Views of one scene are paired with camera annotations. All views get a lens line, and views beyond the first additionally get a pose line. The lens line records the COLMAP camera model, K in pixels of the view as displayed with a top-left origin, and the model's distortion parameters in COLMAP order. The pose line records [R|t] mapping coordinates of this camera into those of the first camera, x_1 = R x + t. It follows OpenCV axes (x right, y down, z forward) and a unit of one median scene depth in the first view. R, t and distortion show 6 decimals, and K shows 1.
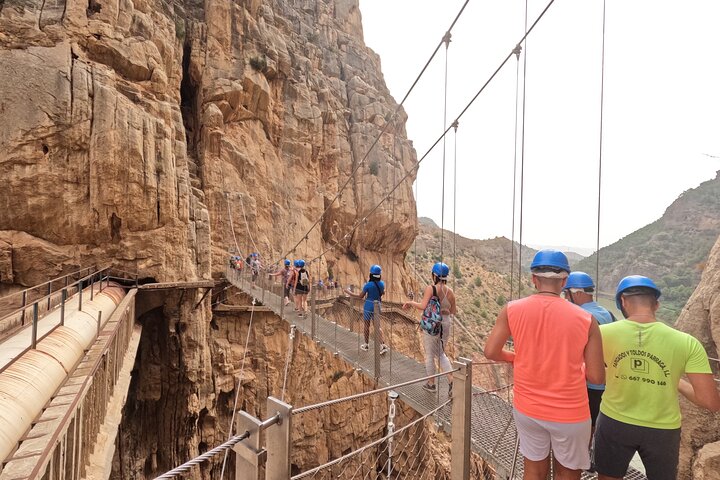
lens RADIAL K [[406.0, 0, 360.2], [0, 406.0, 238.5], [0, 0, 1]] dist [0.003230, -0.000027]
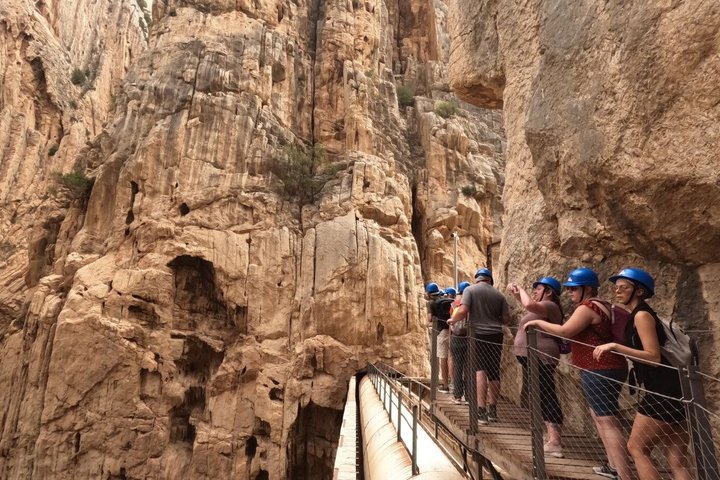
lens RADIAL K [[406.0, 0, 360.7], [0, 406.0, 240.0], [0, 0, 1]] dist [0.003230, -0.000027]
pose [[0.878416, -0.105178, -0.466179, 0.014015], [-0.014370, 0.969226, -0.245751, 0.006106], [0.477681, 0.222571, 0.849873, -0.232325]]
